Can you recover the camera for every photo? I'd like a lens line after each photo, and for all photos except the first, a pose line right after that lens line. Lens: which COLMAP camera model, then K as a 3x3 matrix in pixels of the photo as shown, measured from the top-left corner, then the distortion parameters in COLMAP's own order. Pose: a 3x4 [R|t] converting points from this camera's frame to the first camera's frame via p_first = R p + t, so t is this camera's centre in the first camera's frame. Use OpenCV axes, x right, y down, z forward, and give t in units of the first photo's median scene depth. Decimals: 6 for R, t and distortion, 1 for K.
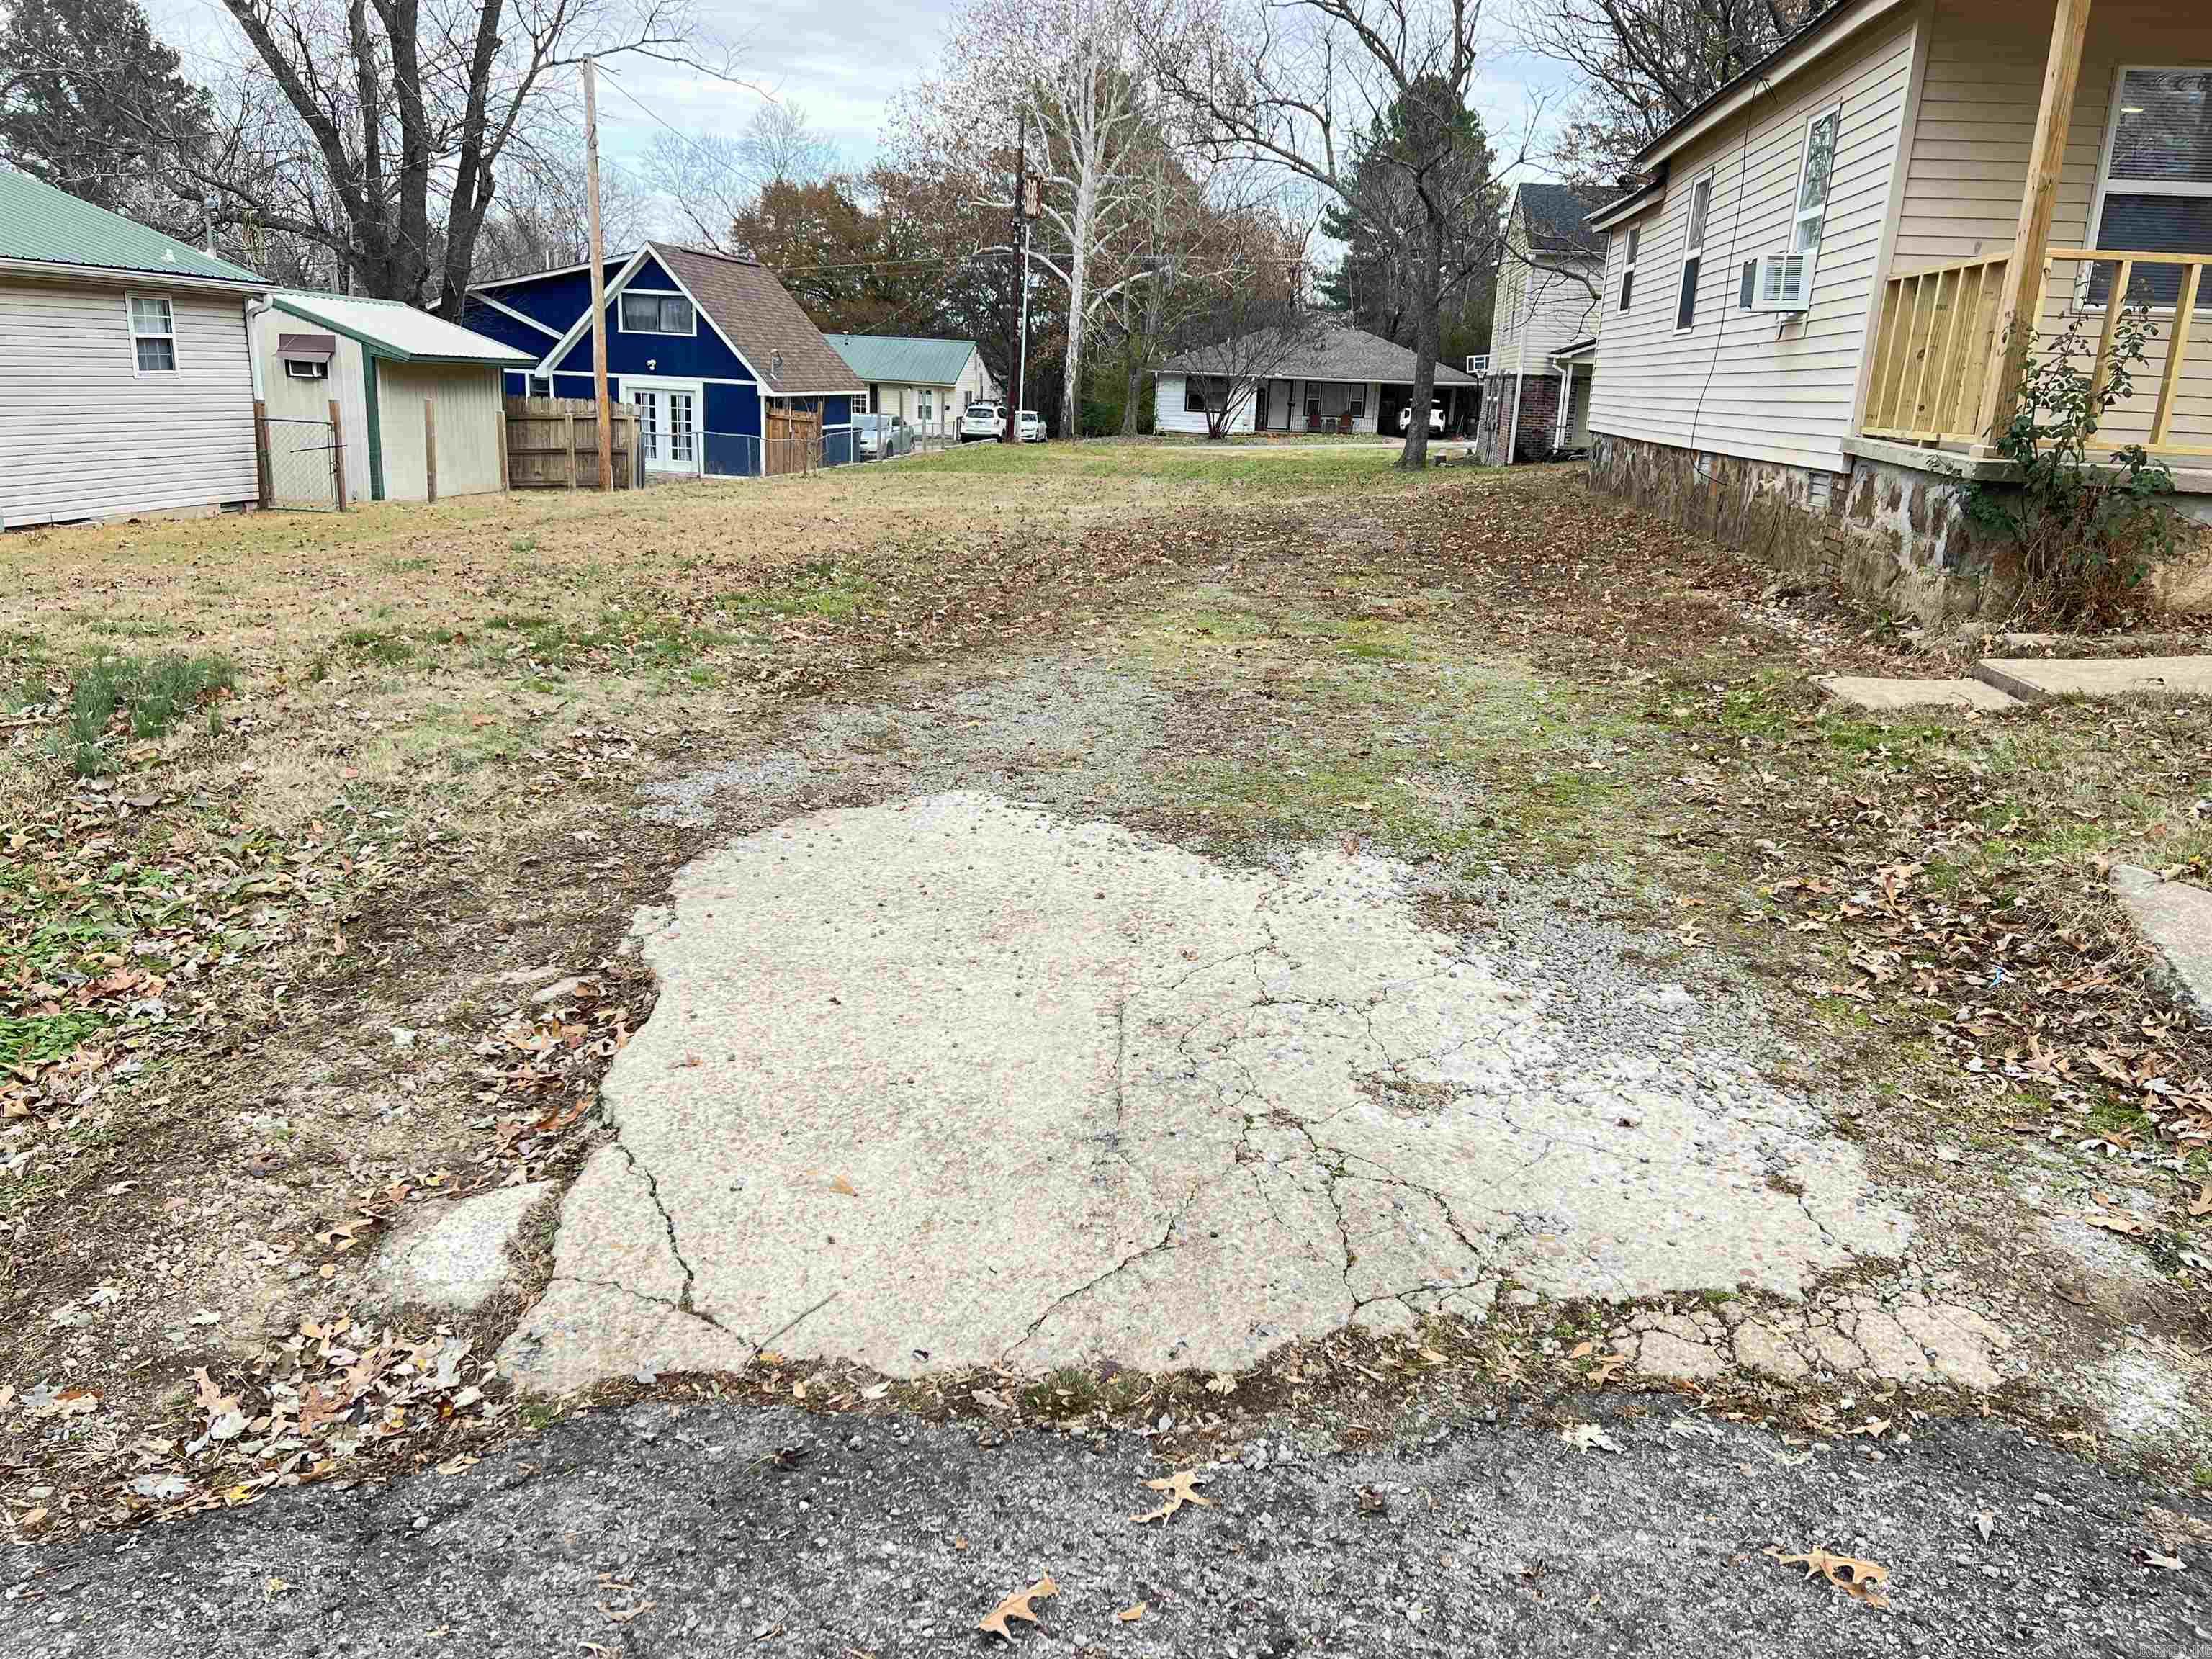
lens RADIAL K [[1692.6, 0, 1106.0], [0, 1692.6, 829.5], [0, 0, 1]] dist [0.024859, -0.000271]
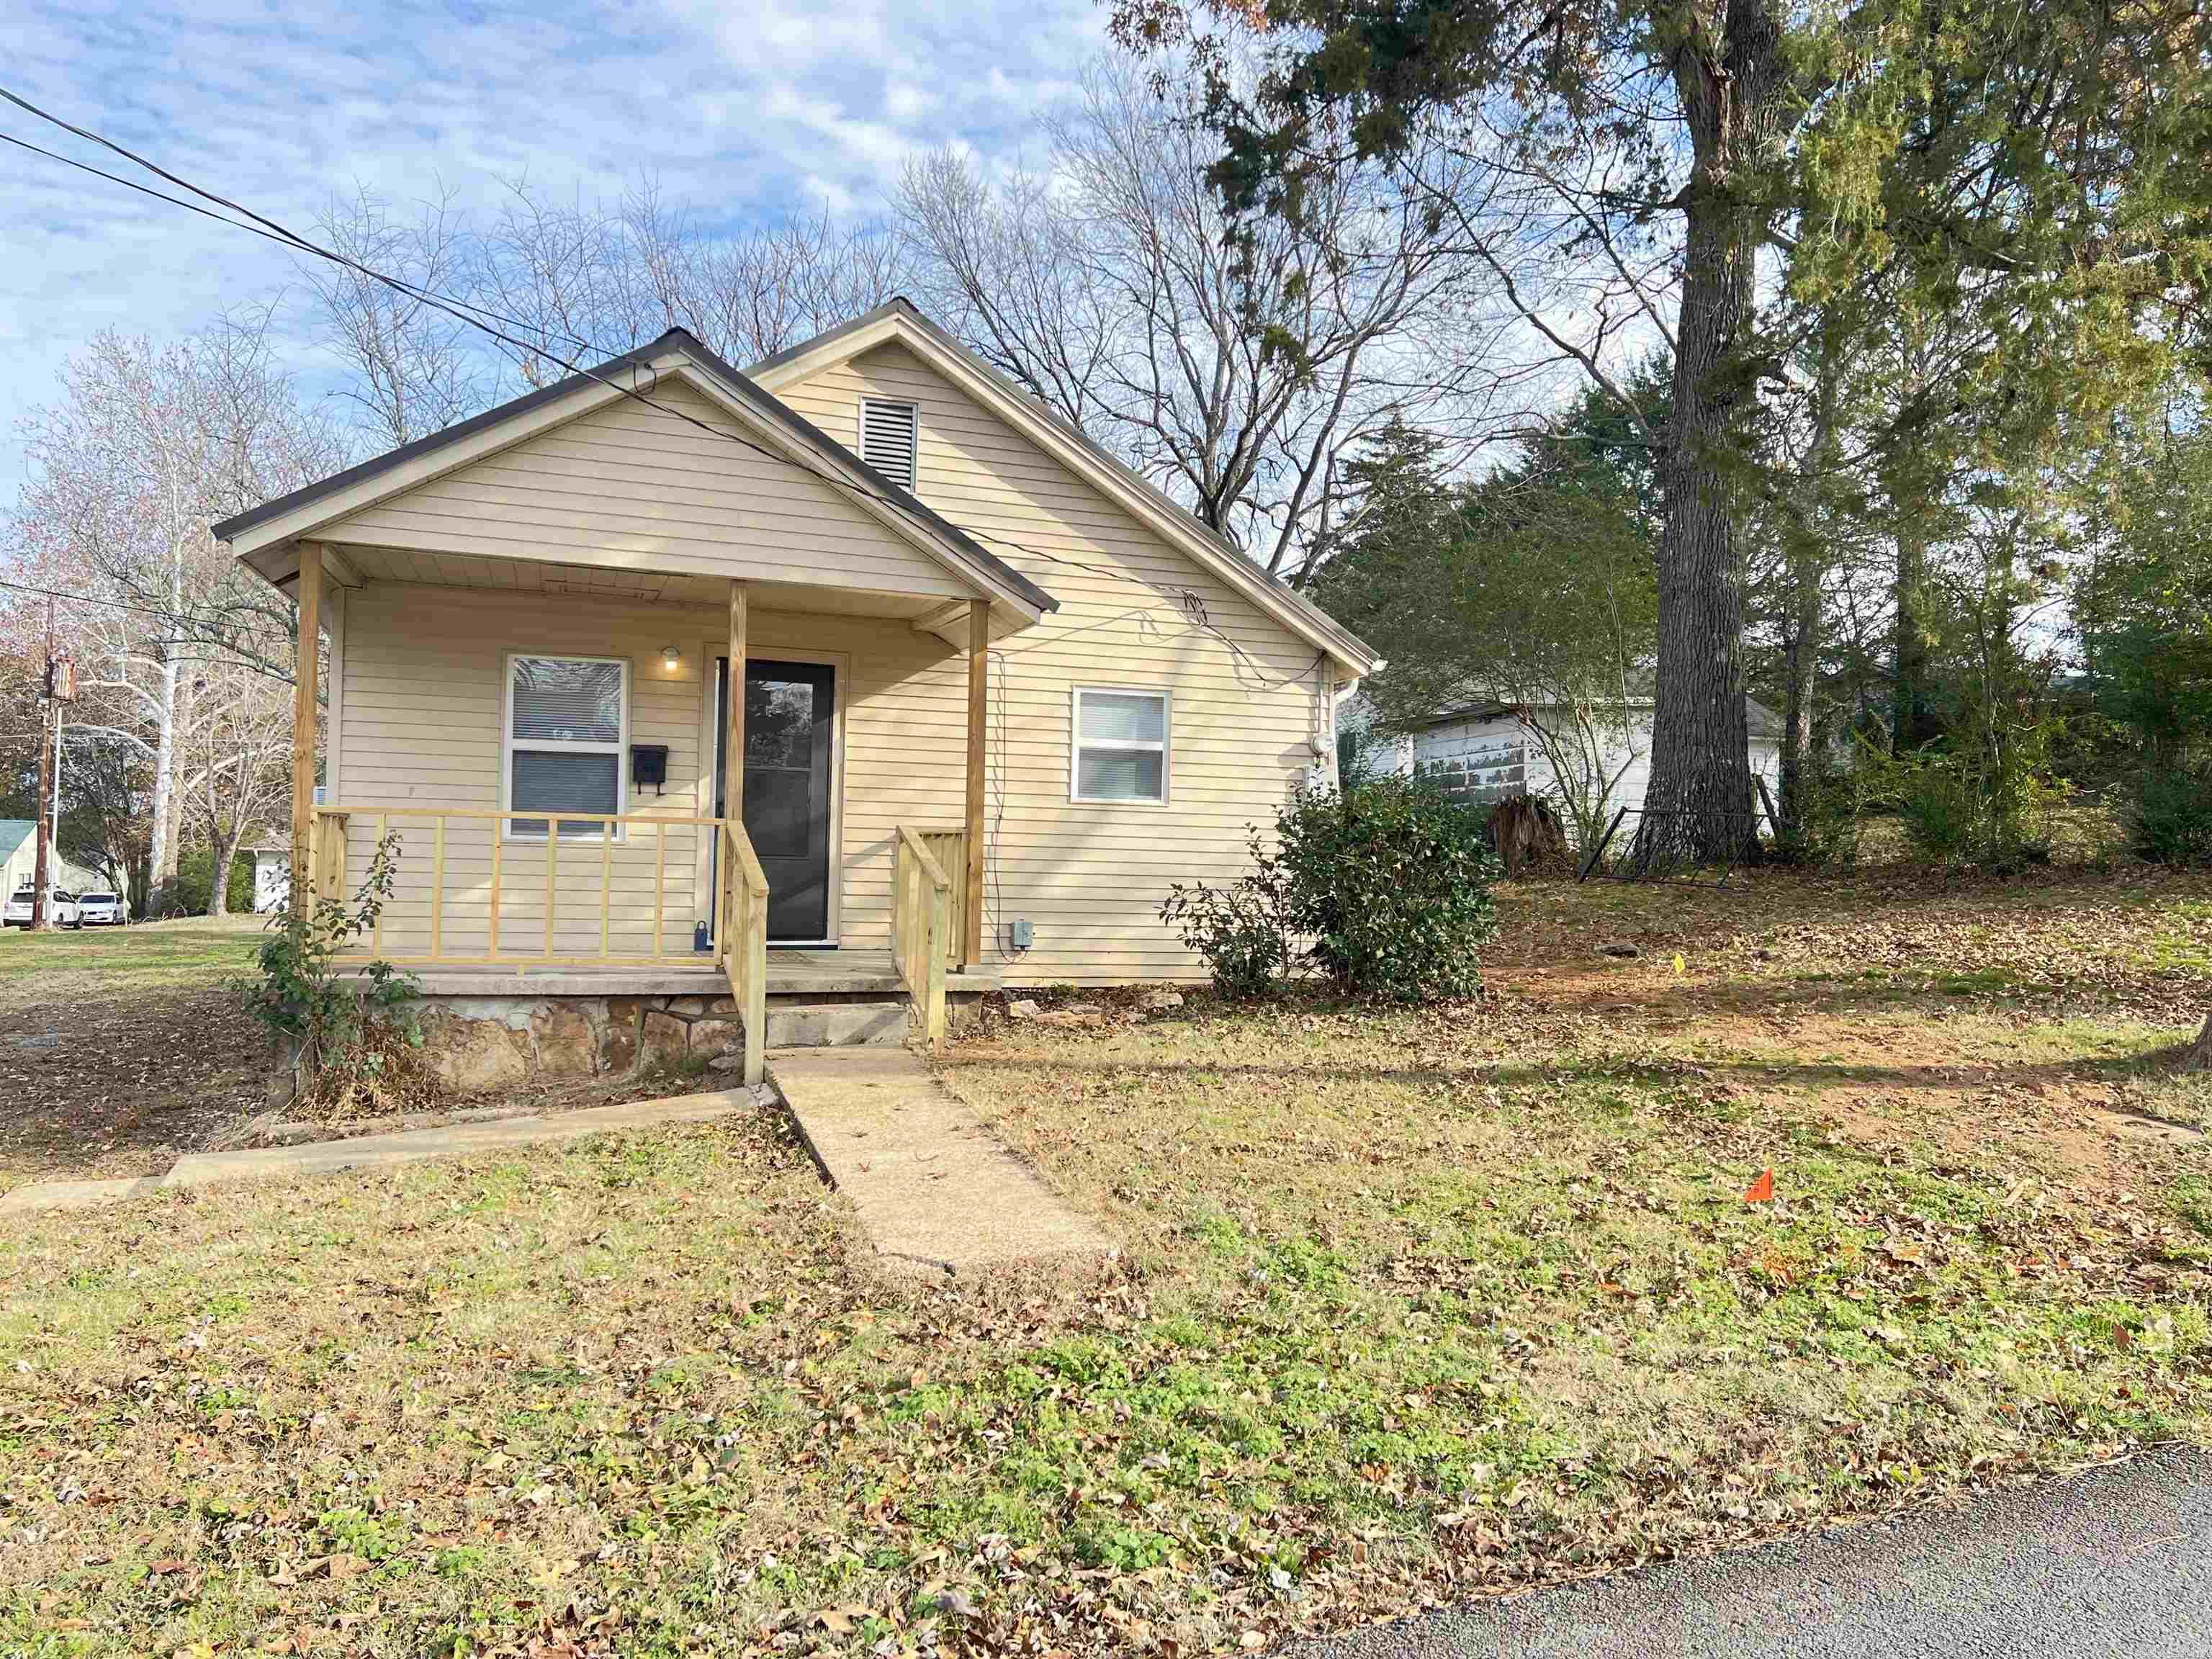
lens RADIAL K [[1641.7, 0, 1106.0], [0, 1641.7, 829.5], [0, 0, 1]] dist [0.108725, -0.191537]
pose [[0.900848, -0.014109, 0.433905, 0.339740], [0.127911, 0.963731, -0.234224, 0.016914], [-0.414863, 0.266502, 0.869980, -0.161154]]
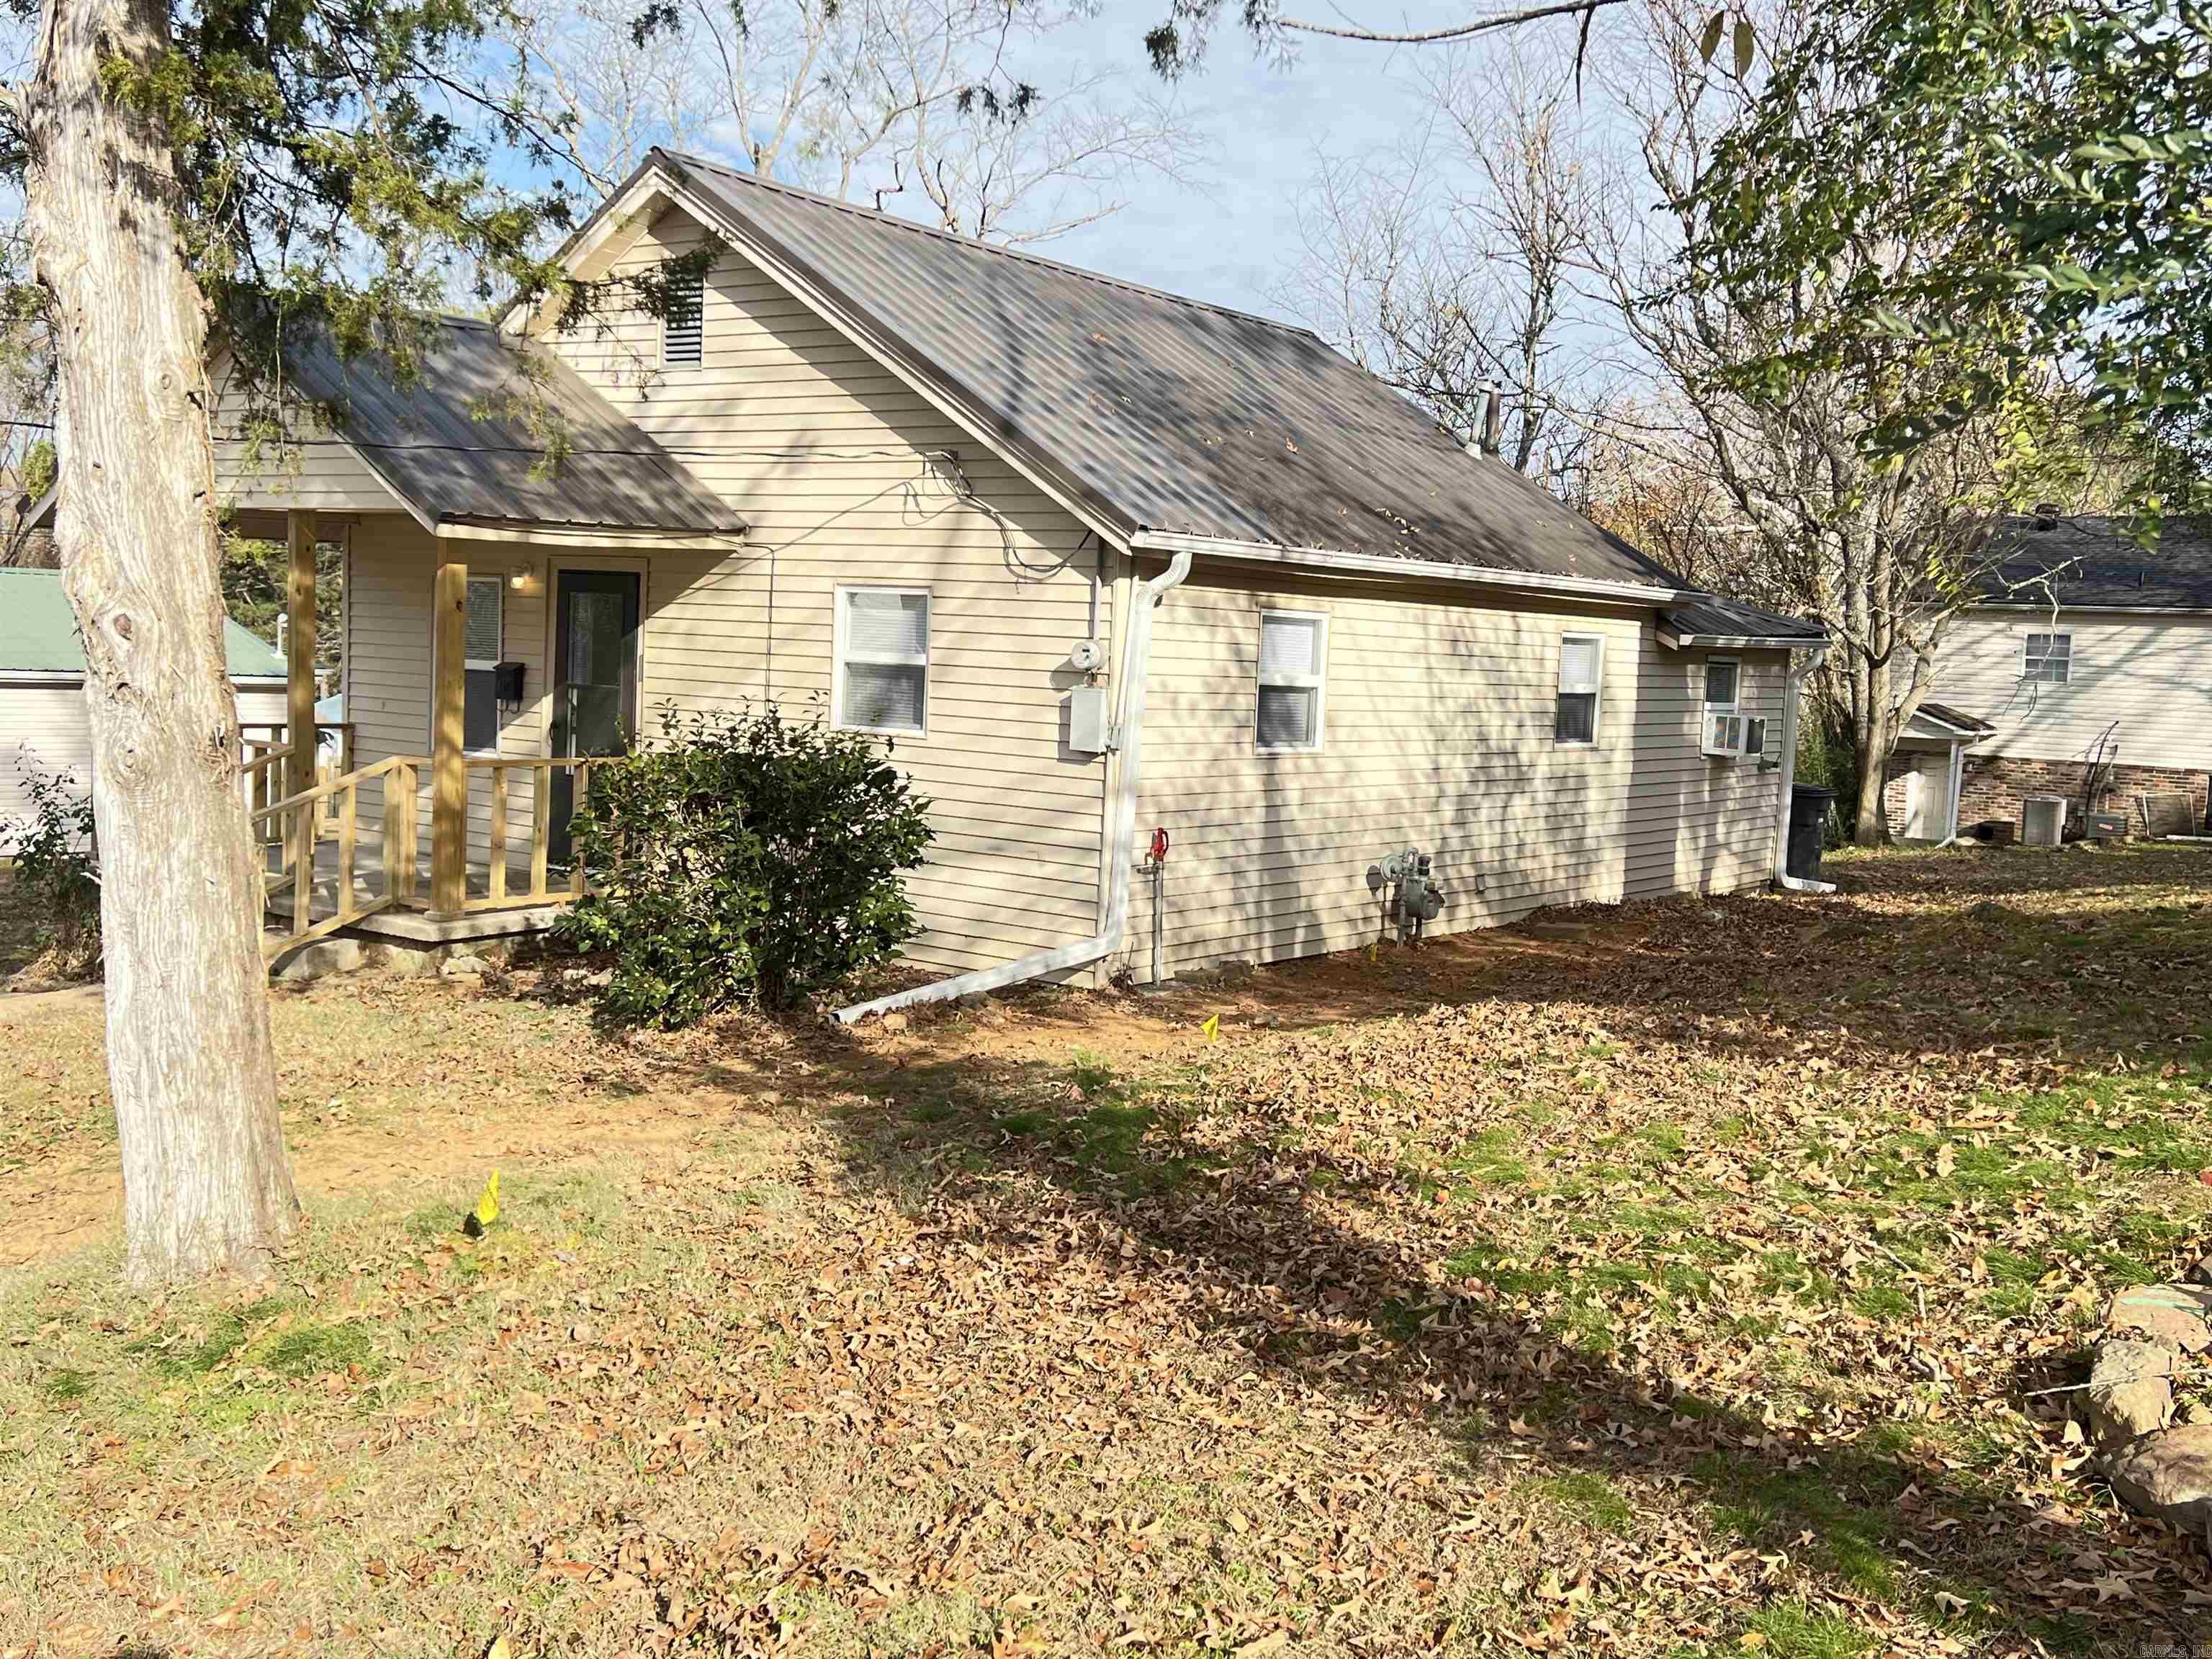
lens RADIAL K [[2209.6, 0, 1106.0], [0, 2209.6, 829.5], [0, 0, 1]] dist [0.130796, -0.380584]
pose [[0.865504, 0.034774, -0.499693, 1.429445], [-0.134645, 0.977022, -0.165223, -0.028617], [0.482466, 0.210283, 0.850299, -0.133108]]
